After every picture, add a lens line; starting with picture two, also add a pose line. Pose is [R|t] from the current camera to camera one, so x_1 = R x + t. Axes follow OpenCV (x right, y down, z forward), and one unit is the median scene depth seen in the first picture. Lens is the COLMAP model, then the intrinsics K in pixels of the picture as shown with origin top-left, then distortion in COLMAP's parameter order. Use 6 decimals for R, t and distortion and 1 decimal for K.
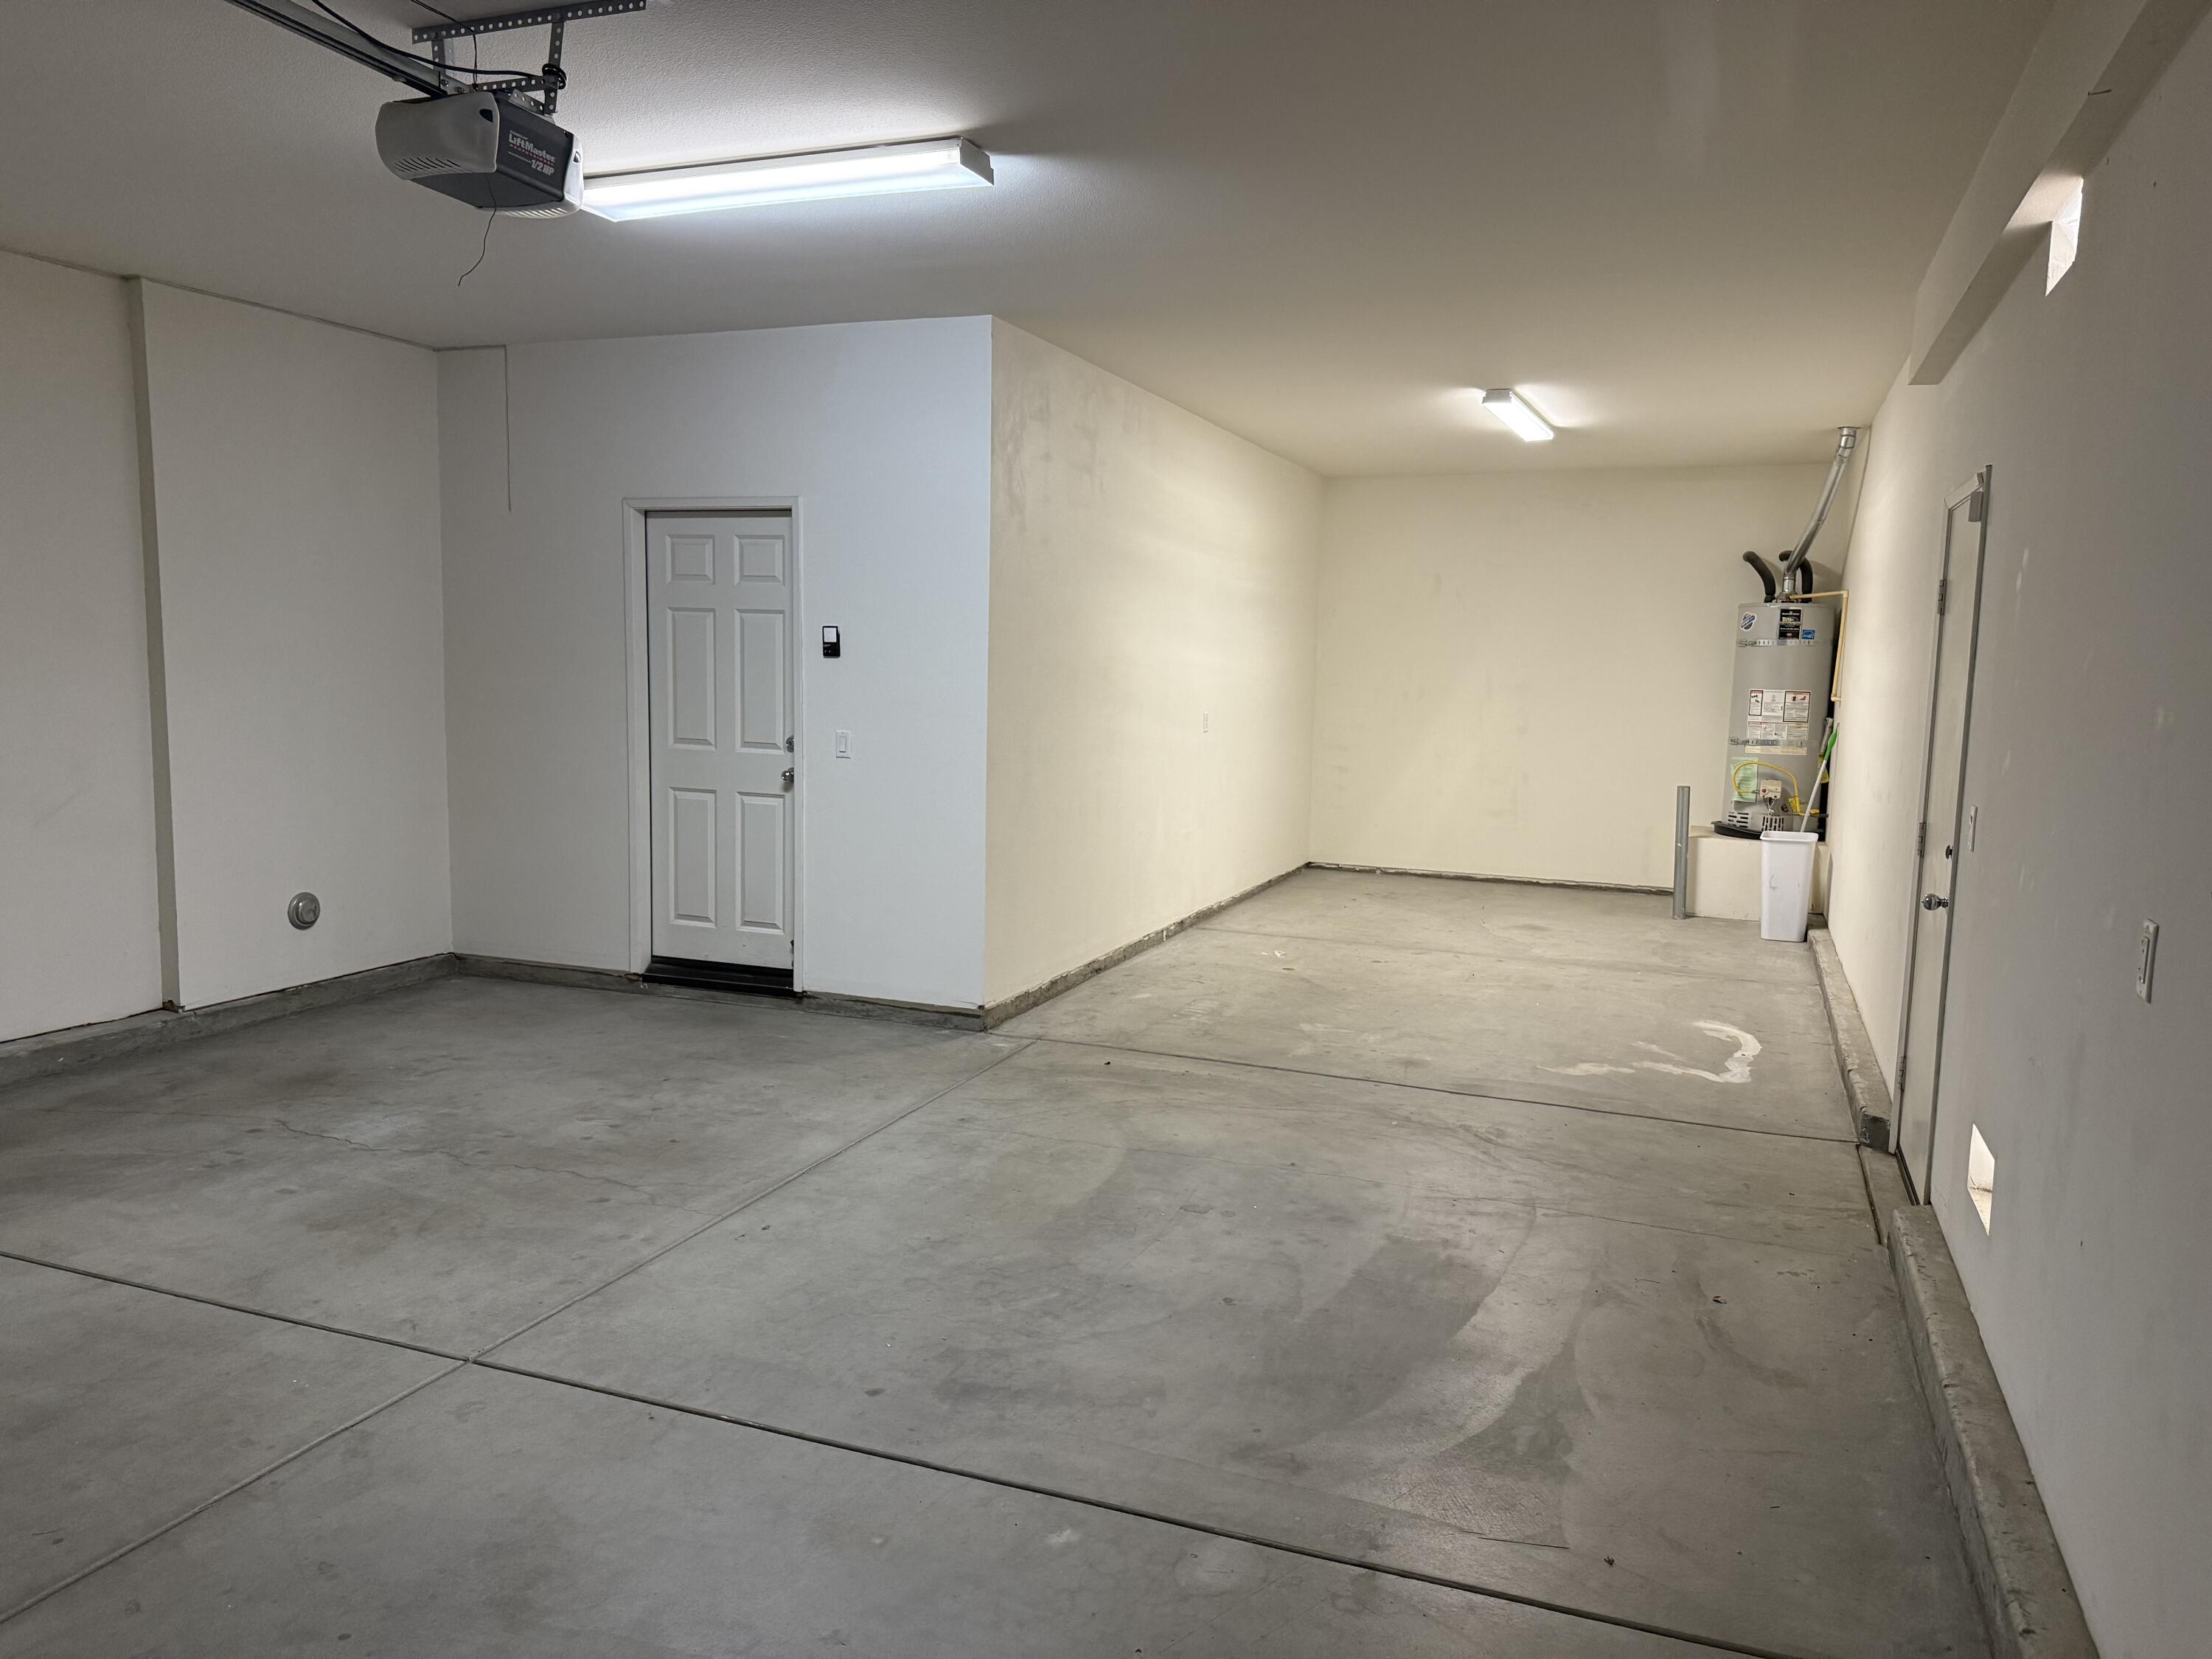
lens RADIAL K [[1545.4, 0, 1103.2], [0, 1545.4, 835.0], [0, 0, 1]] dist [0.058930, -0.078661]
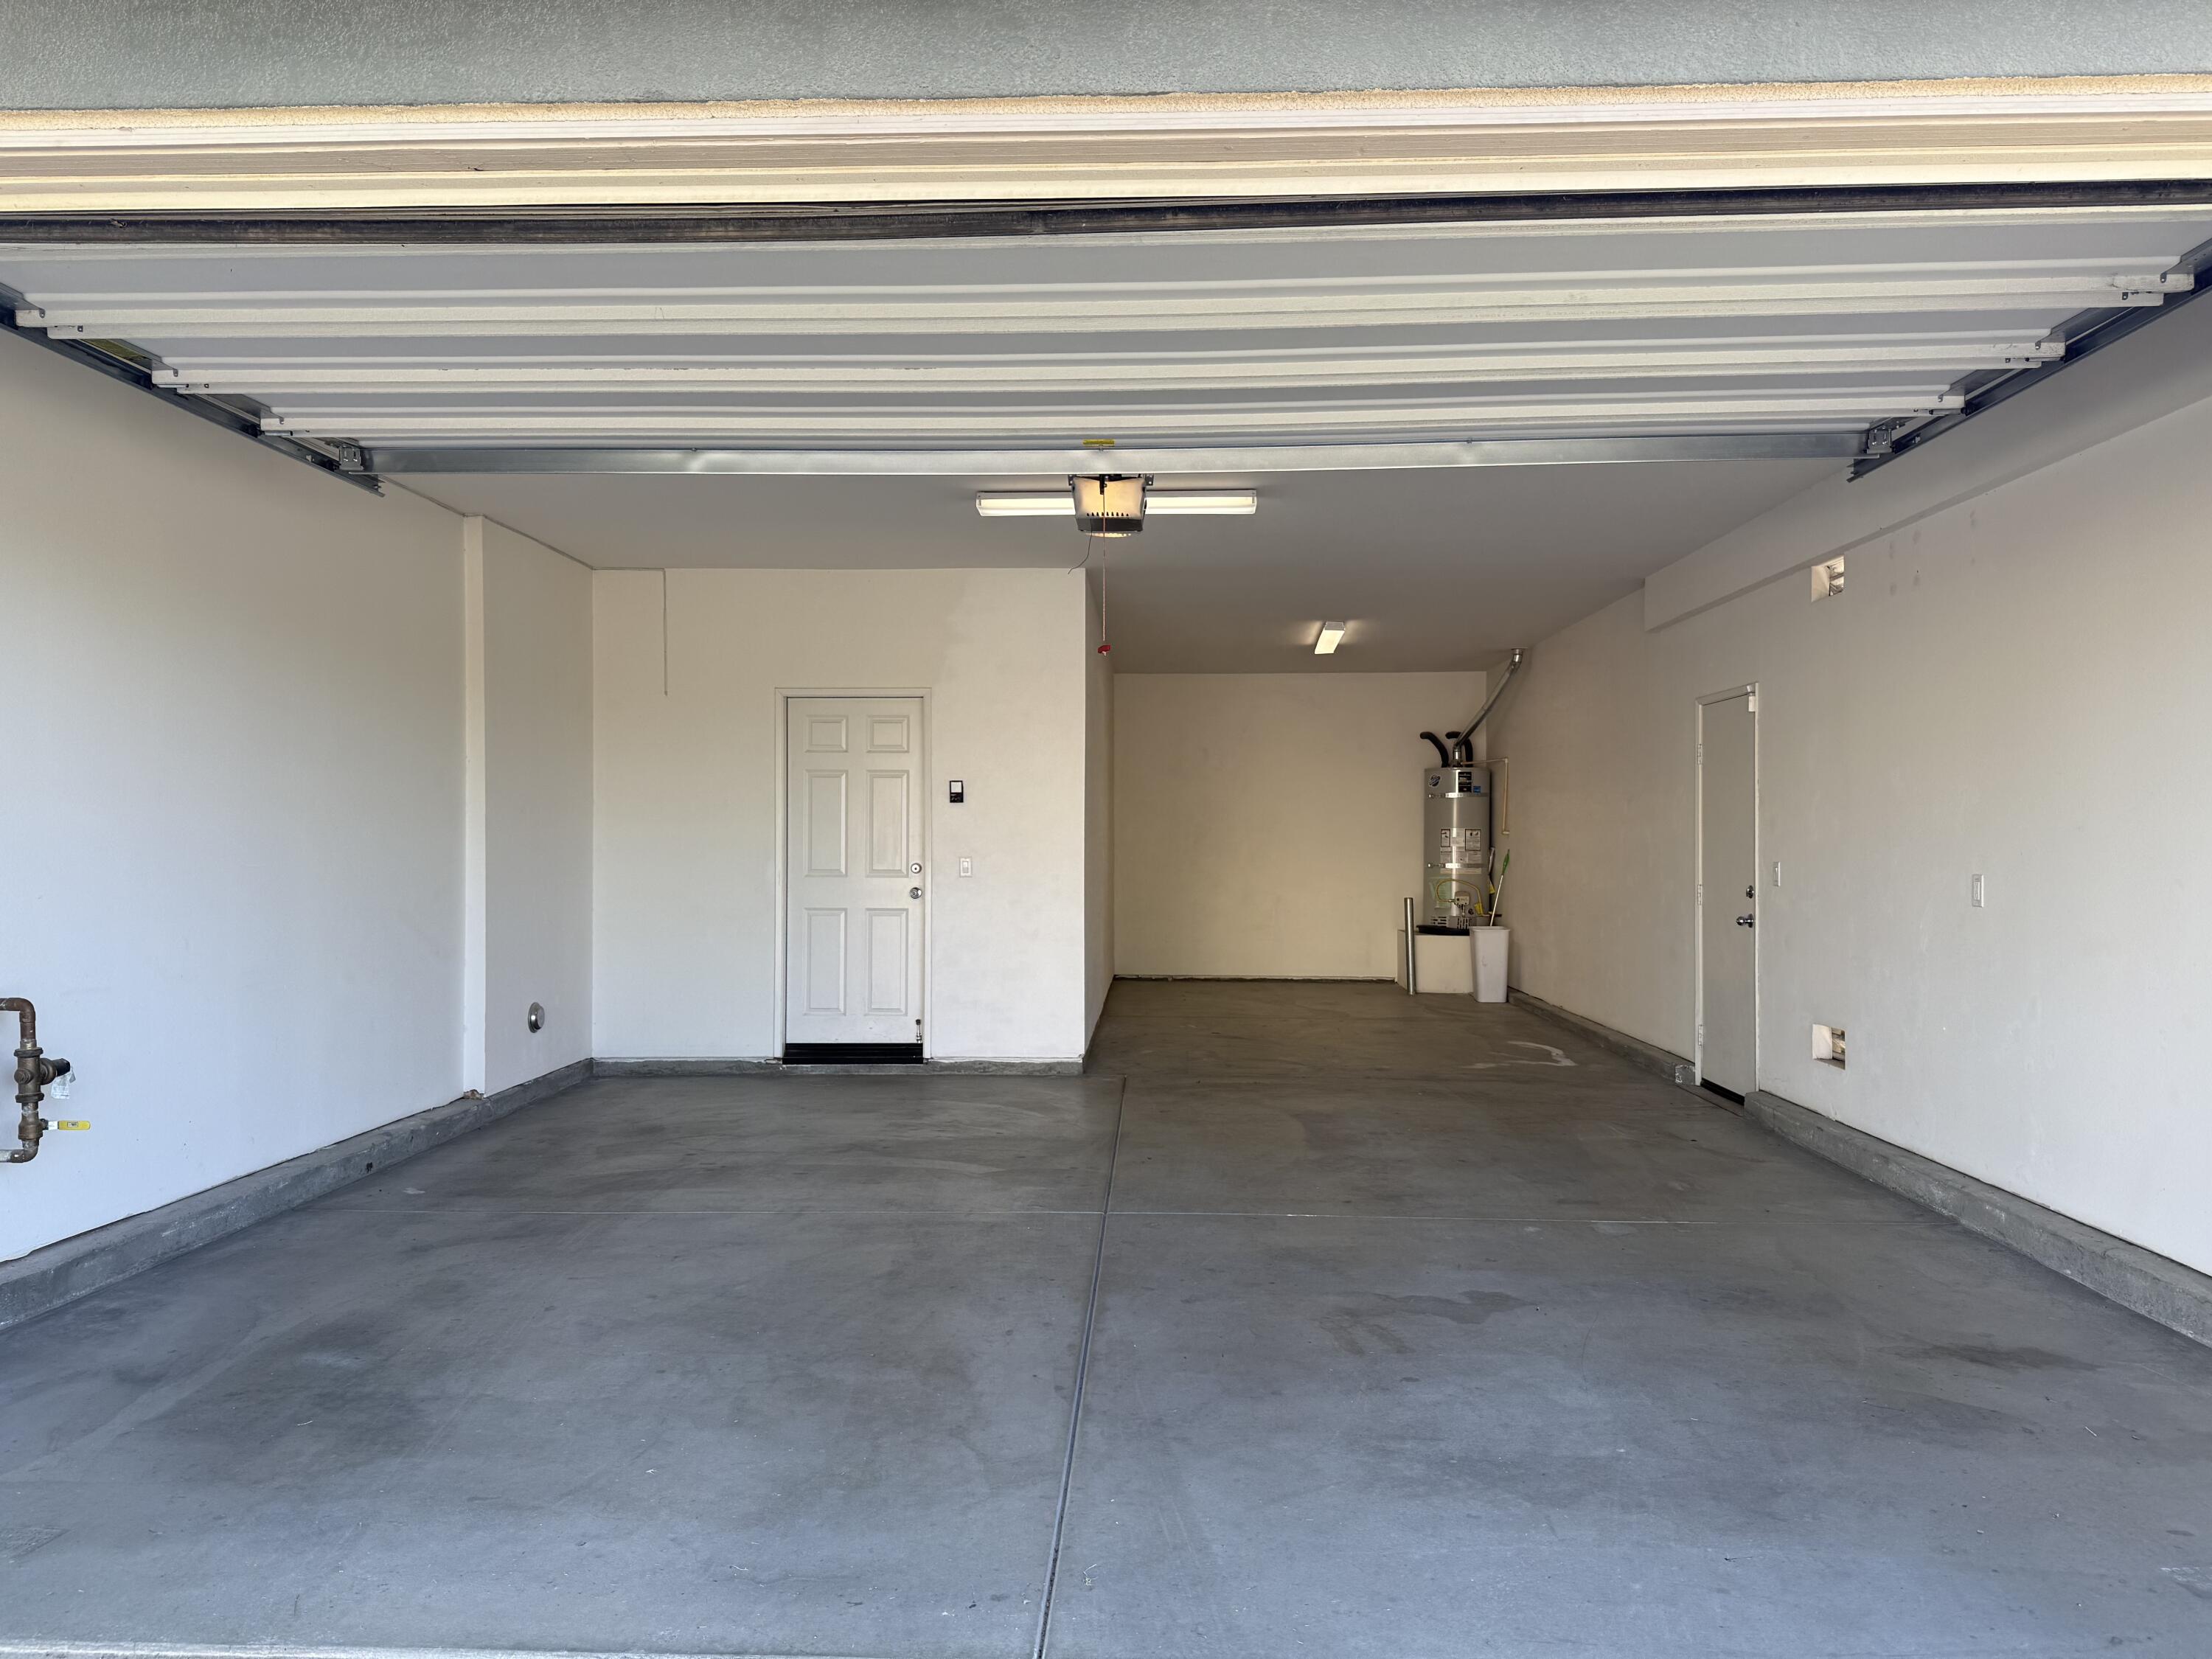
lens RADIAL K [[1545.4, 0, 1109.4], [0, 1545.4, 827.3], [0, 0, 1]] dist [0.058930, -0.078661]
pose [[0.939337, -0.015315, 0.342654, -0.470056], [0.055487, 0.992629, -0.107746, 0.053690], [-0.338478, 0.120223, 0.933263, -0.275418]]
